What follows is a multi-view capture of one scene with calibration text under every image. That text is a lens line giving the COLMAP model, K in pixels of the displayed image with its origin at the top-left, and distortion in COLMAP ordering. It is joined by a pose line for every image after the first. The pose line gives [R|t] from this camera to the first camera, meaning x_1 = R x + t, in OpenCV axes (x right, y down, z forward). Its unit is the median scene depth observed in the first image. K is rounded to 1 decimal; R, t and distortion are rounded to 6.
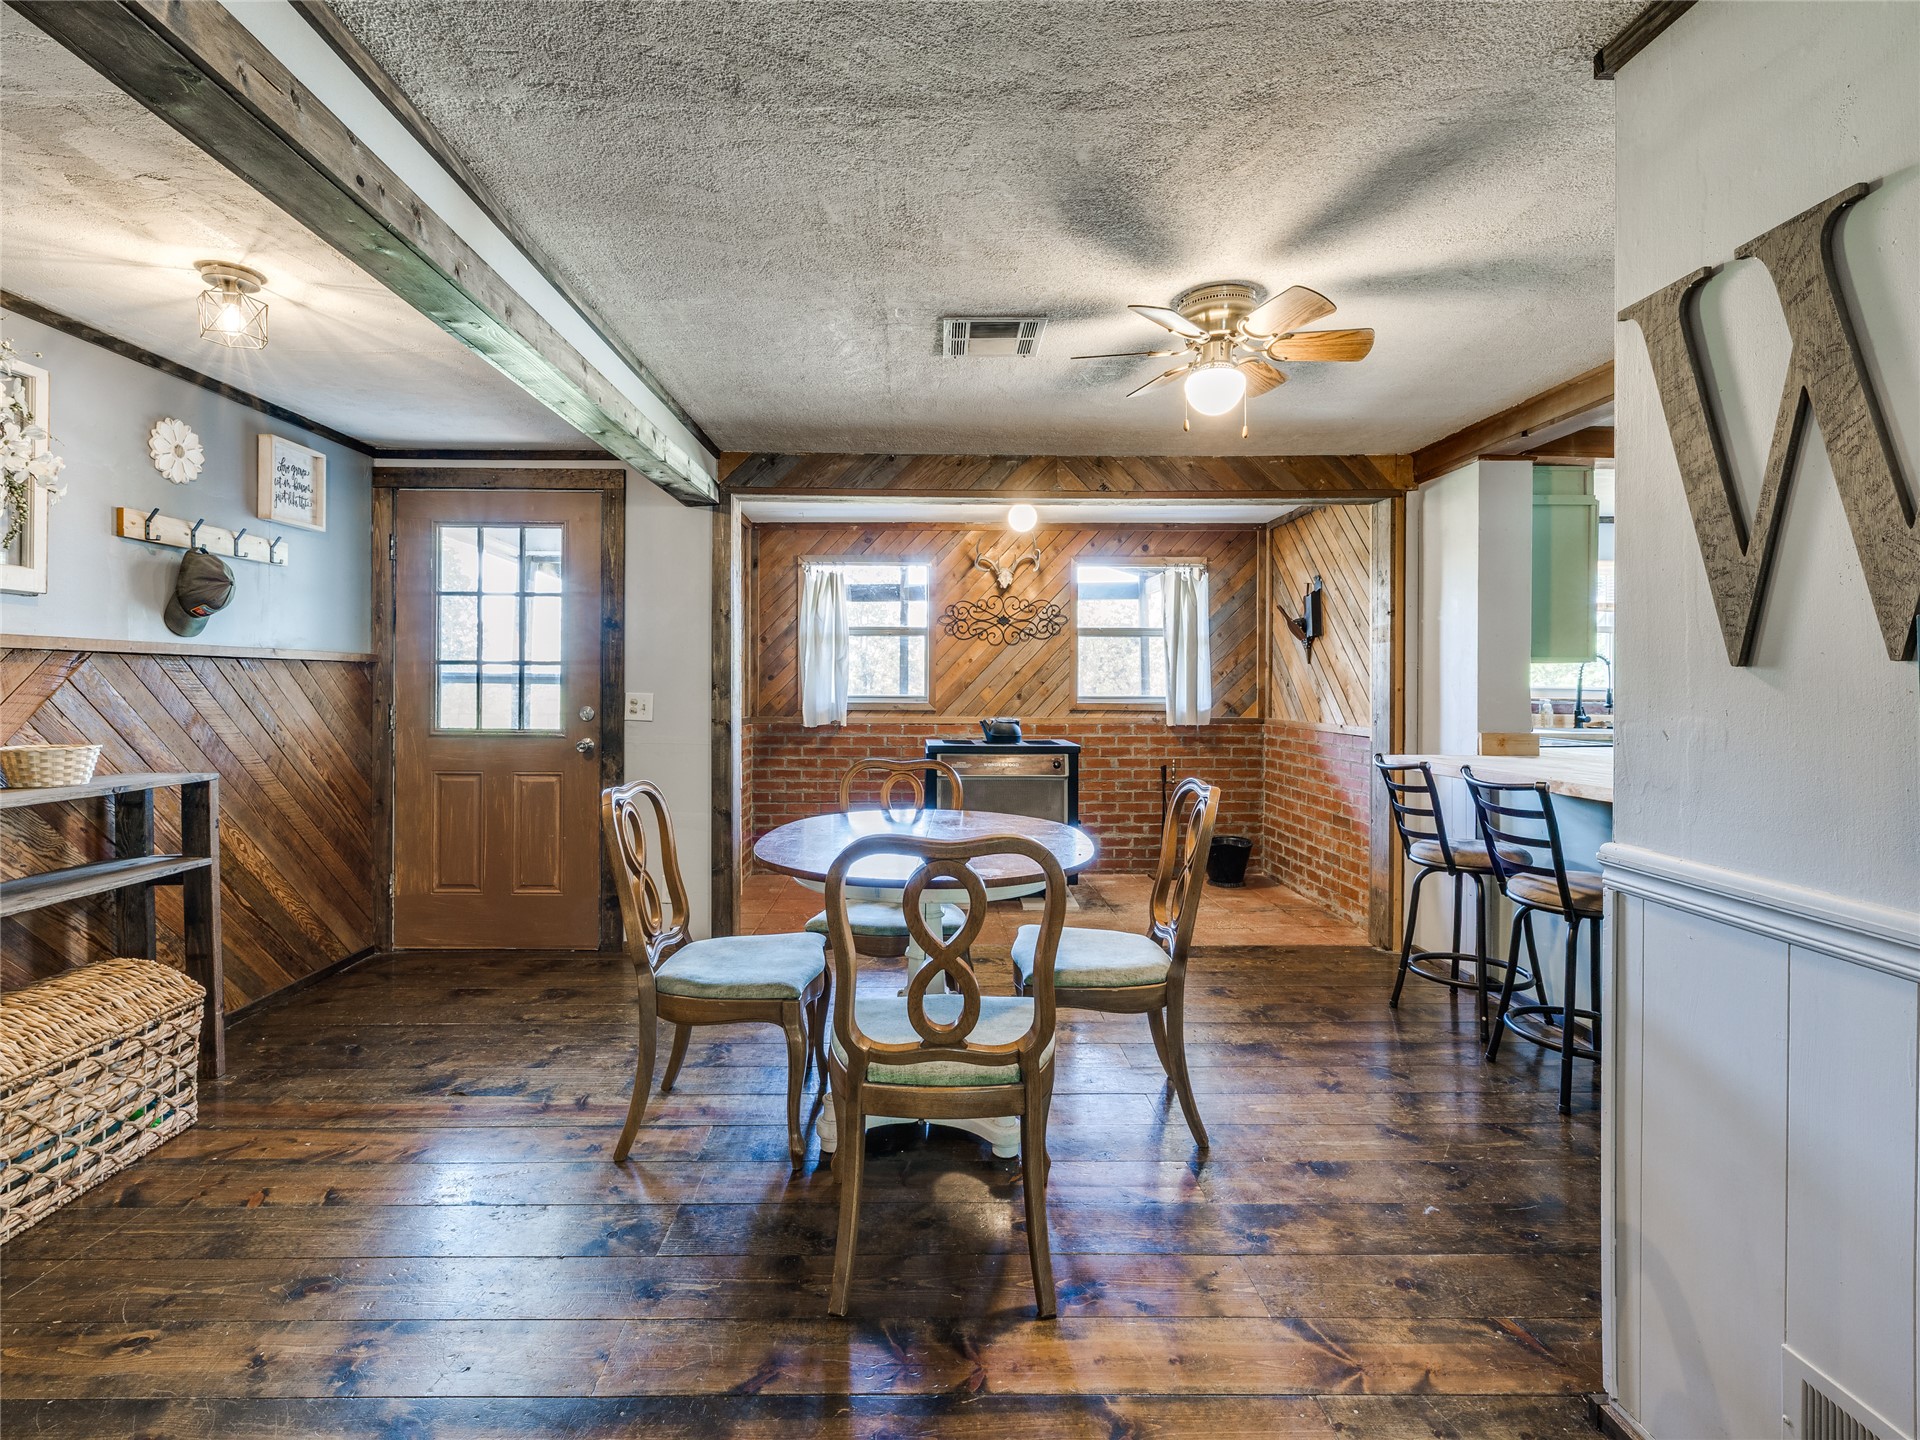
lens RADIAL K [[905.4, 0, 927.2], [0, 905.4, 685.6], [0, 0, 1]] dist [-0.002542, 0.002375]
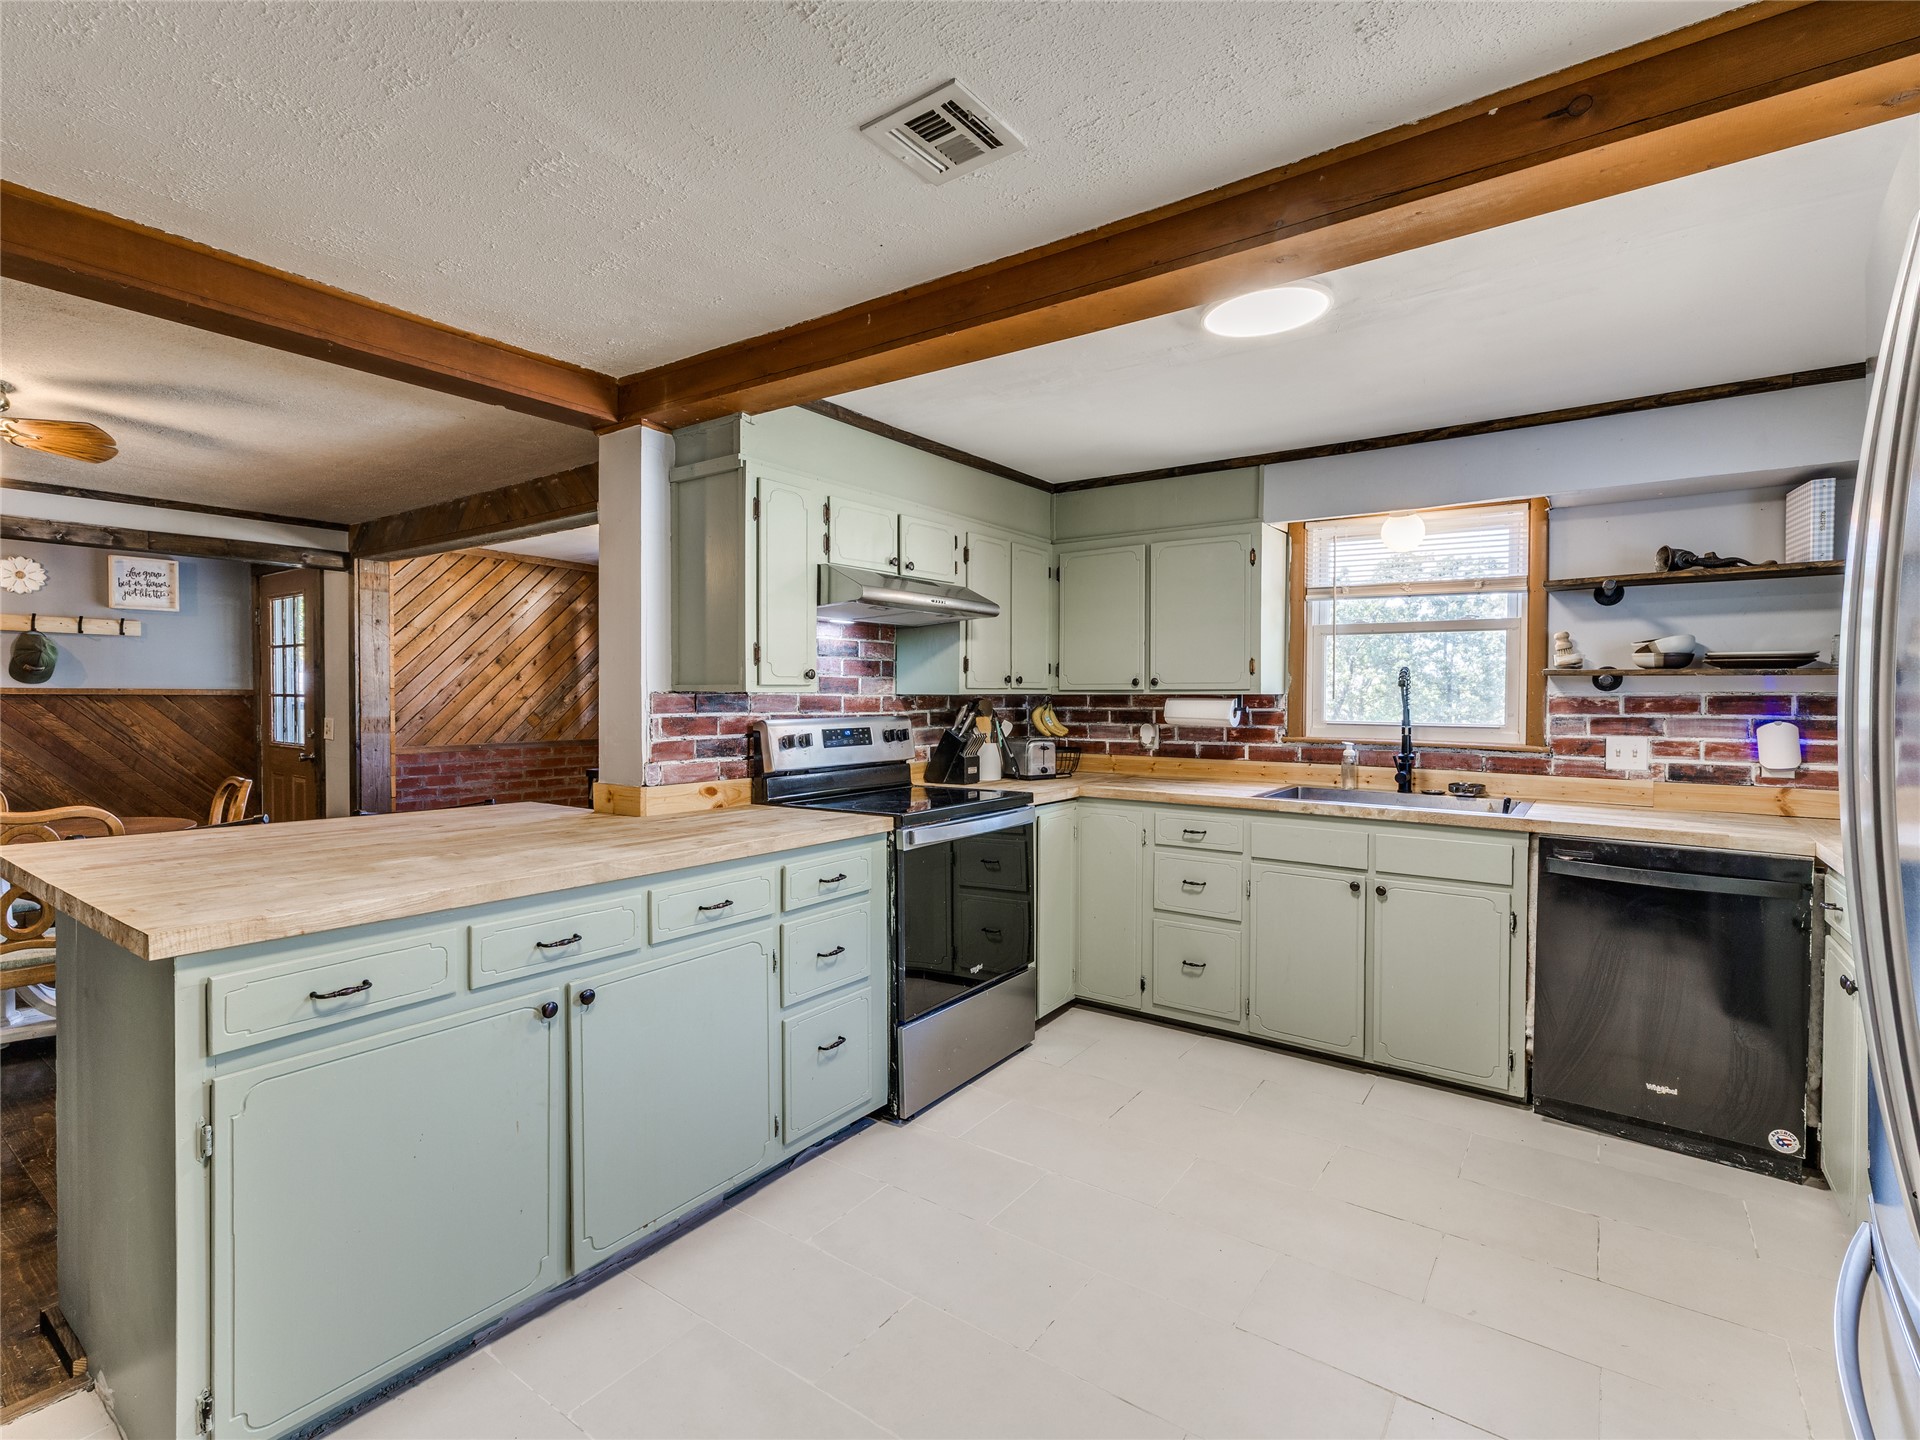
lens RADIAL K [[905.4, 0, 969.3], [0, 905.4, 708.9], [0, 0, 1]] dist [-0.002542, 0.002375]
pose [[0.804969, 0.006317, -0.593284, 1.187662], [-0.001844, 0.999965, 0.008144, -0.017368], [0.593315, -0.005462, 0.804952, 0.500230]]
